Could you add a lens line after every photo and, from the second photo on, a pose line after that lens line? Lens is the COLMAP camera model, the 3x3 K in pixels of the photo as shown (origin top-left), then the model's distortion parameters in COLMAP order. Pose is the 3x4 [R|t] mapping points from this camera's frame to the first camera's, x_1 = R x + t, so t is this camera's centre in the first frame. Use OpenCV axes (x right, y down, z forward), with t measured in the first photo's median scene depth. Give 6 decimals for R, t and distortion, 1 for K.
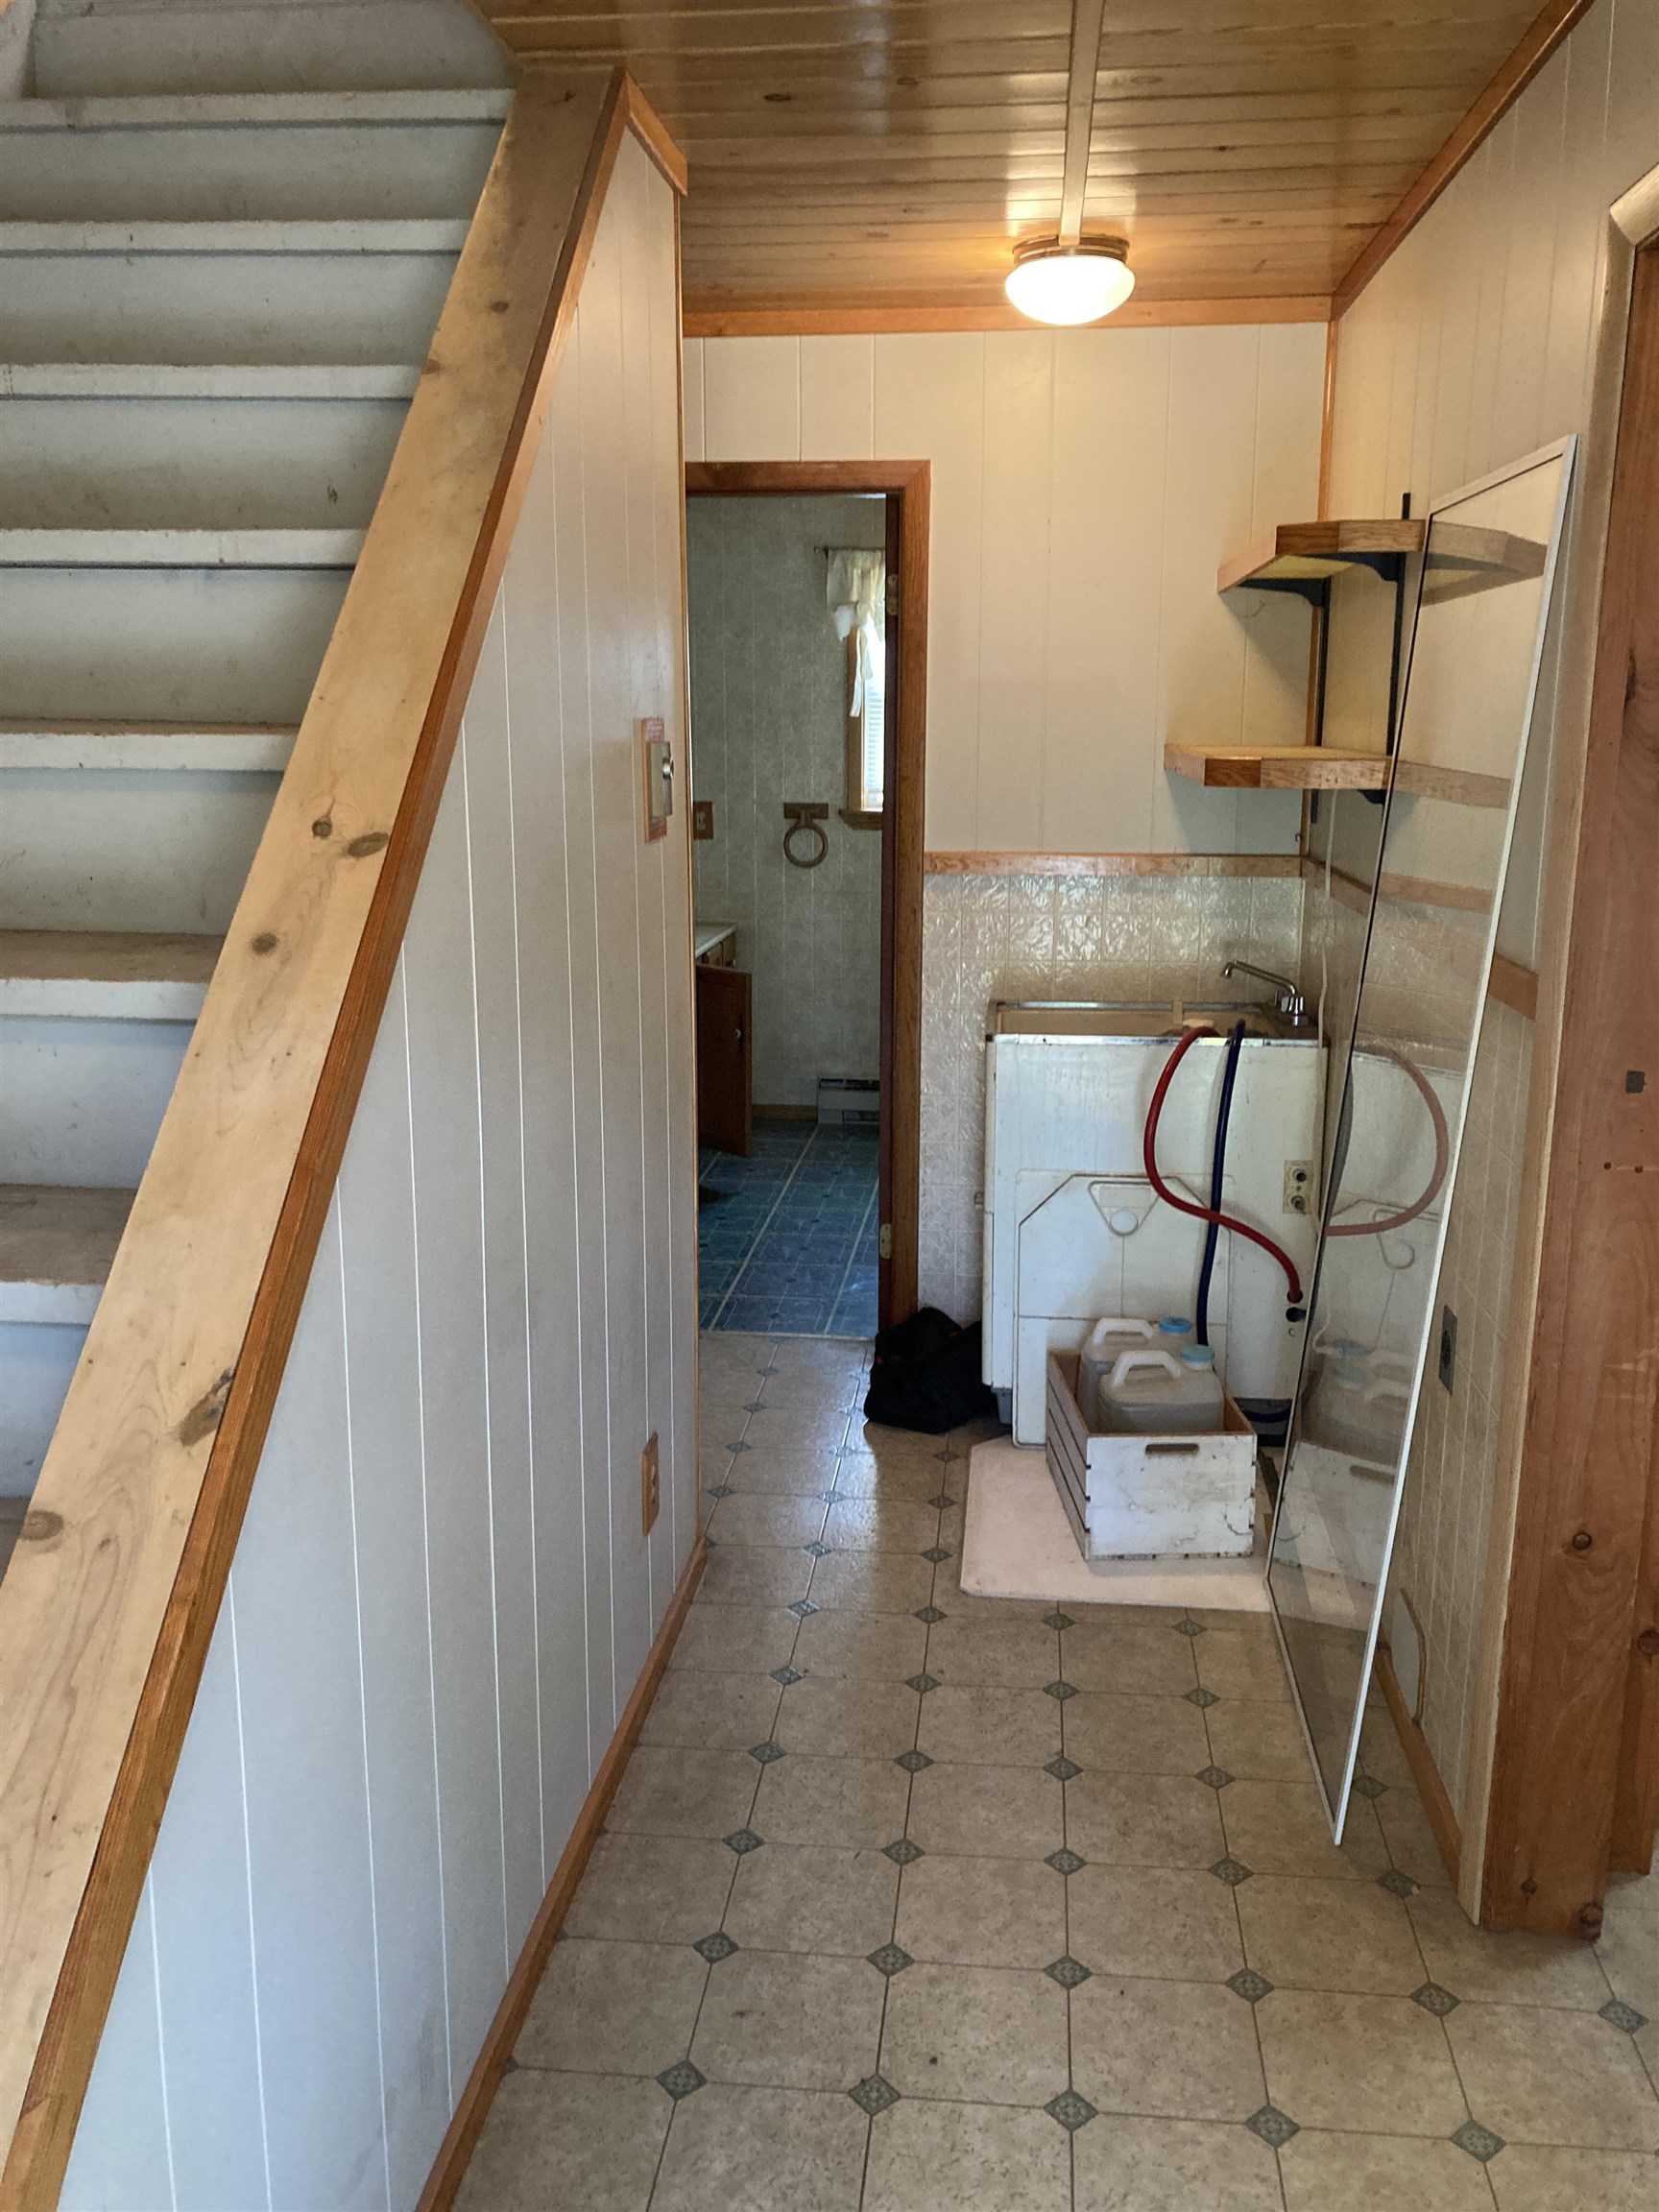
lens RADIAL K [[1792.7, 0, 832.6], [0, 1792.7, 1103.9], [0, 0, 1]] dist [0.022145, -0.007854]
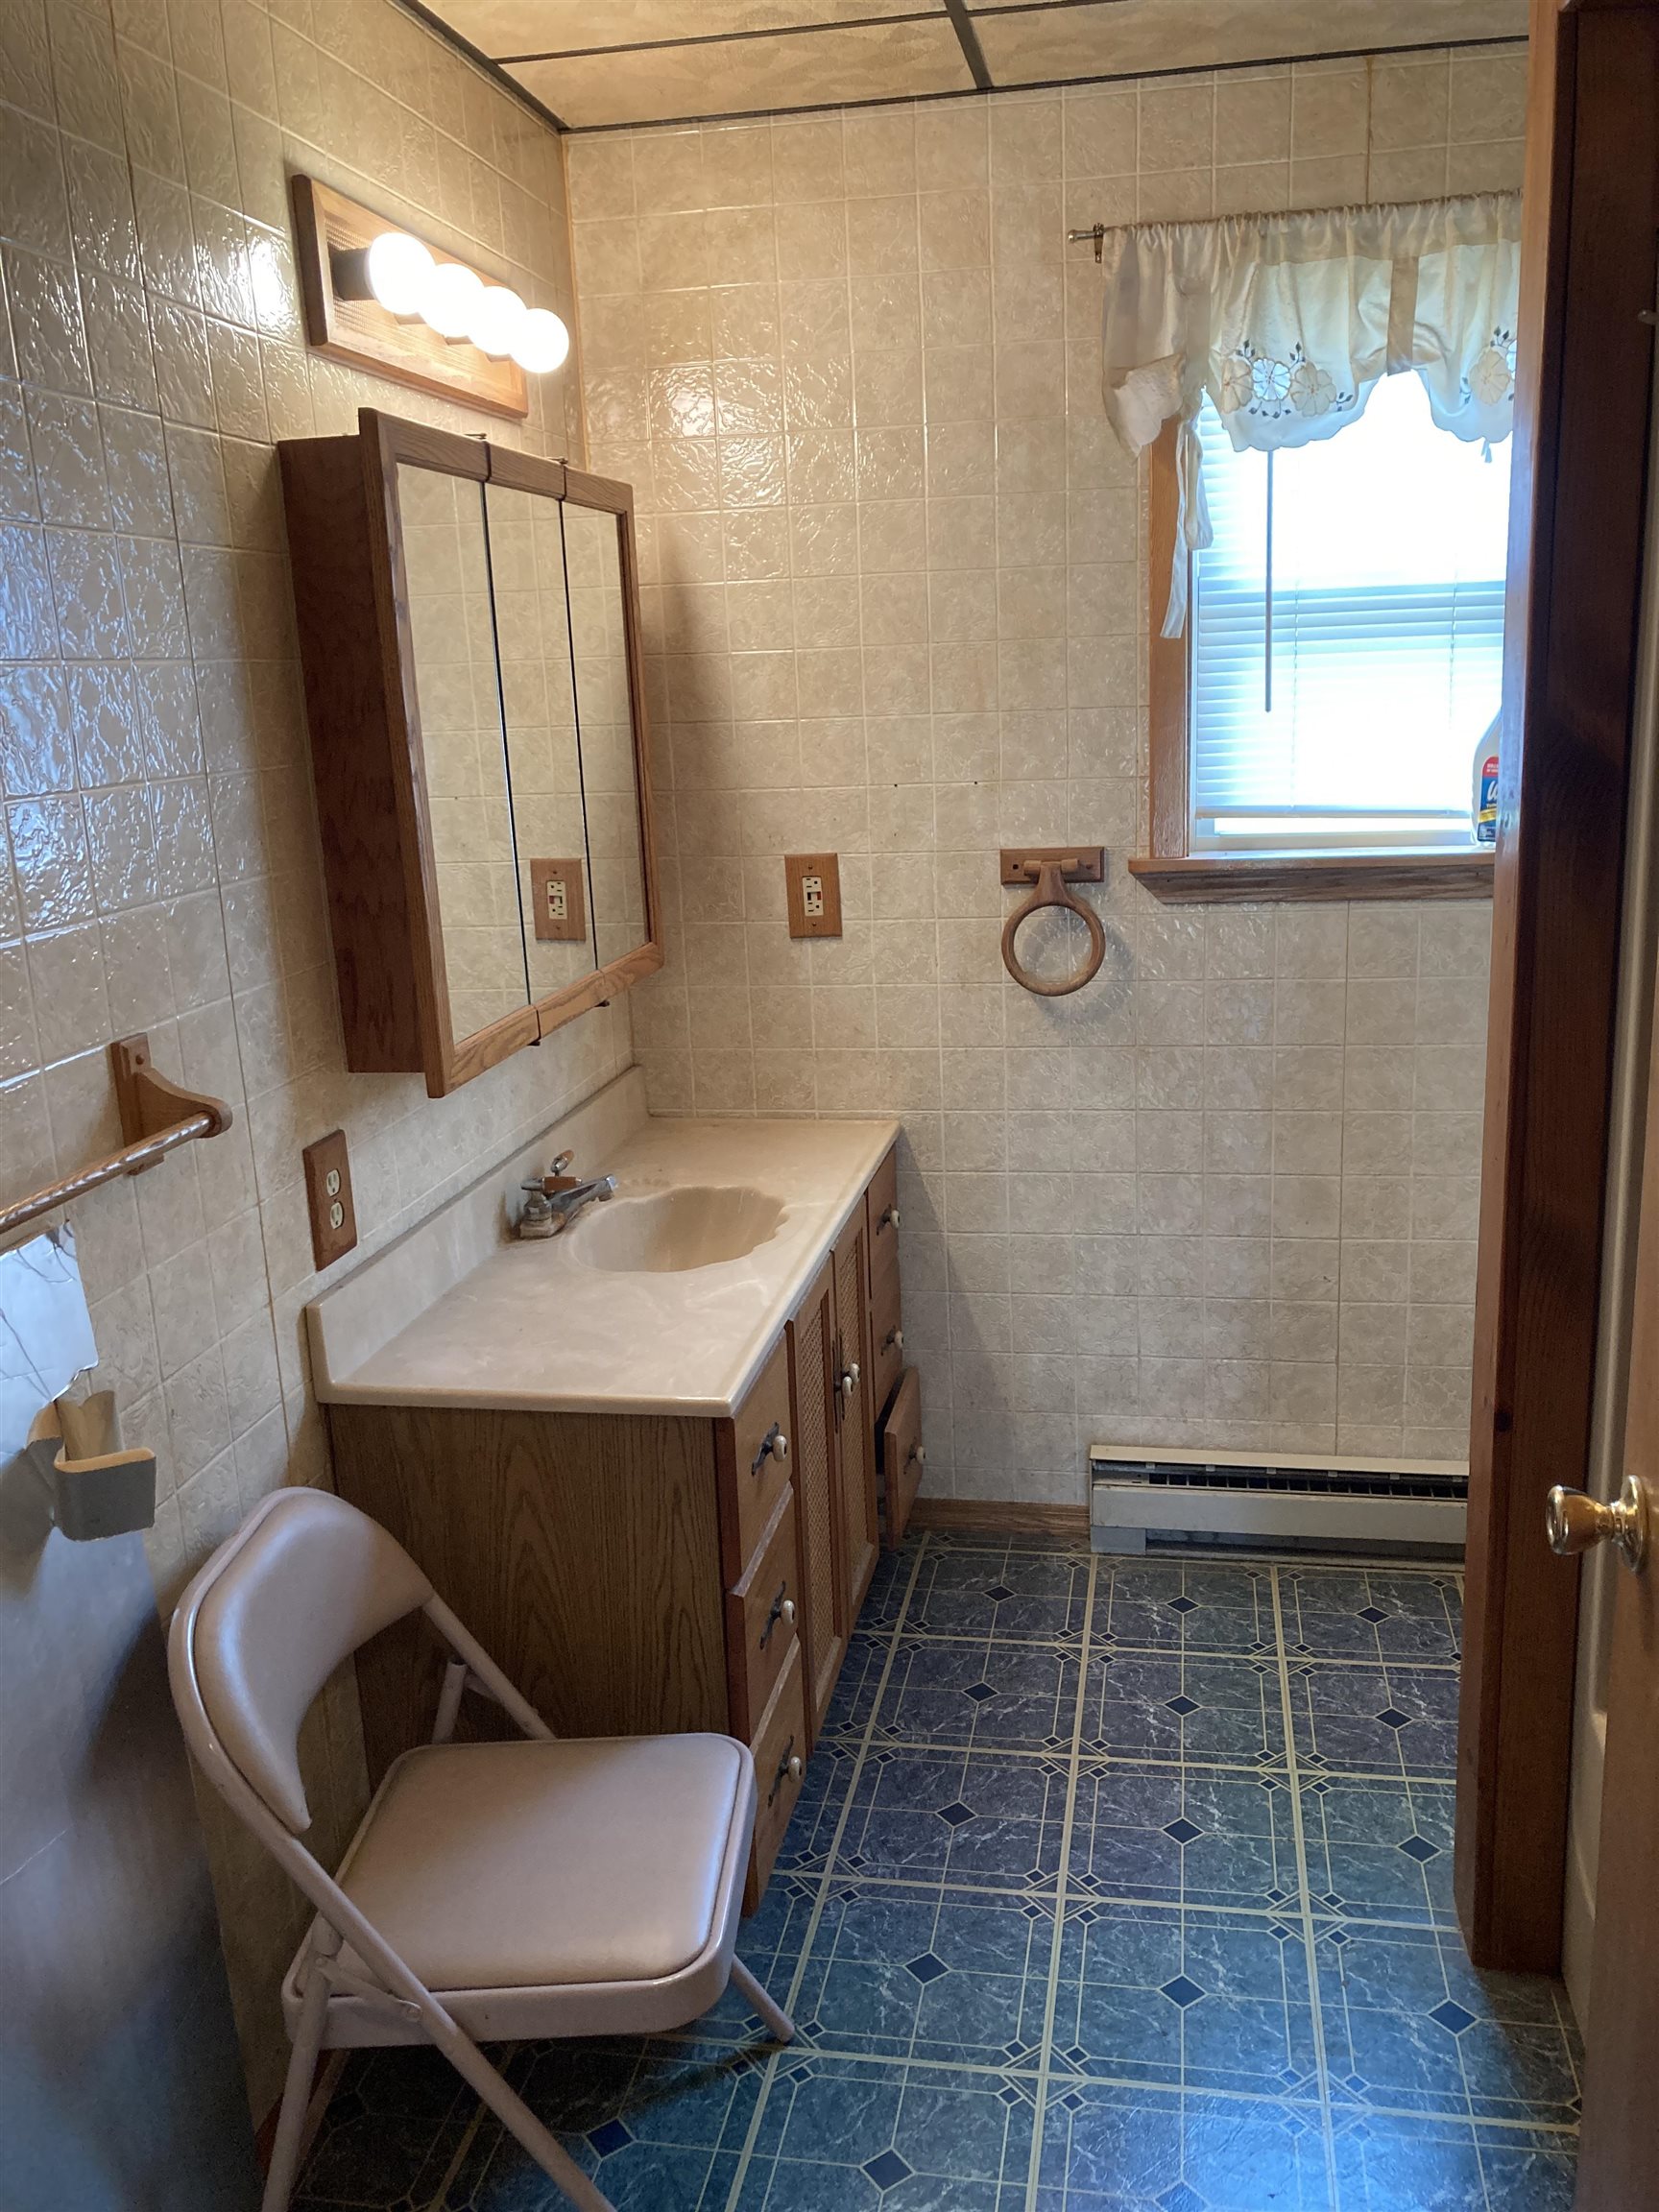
lens RADIAL K [[1792.7, 0, 829.7], [0, 1792.7, 1107.1], [0, 0, 1]] dist [0.022145, -0.007854]
pose [[0.995992, -0.026145, -0.085537, -0.033090], [0.026634, 0.999635, 0.004577, -0.108631], [0.085386, -0.006837, 0.996324, 0.562116]]
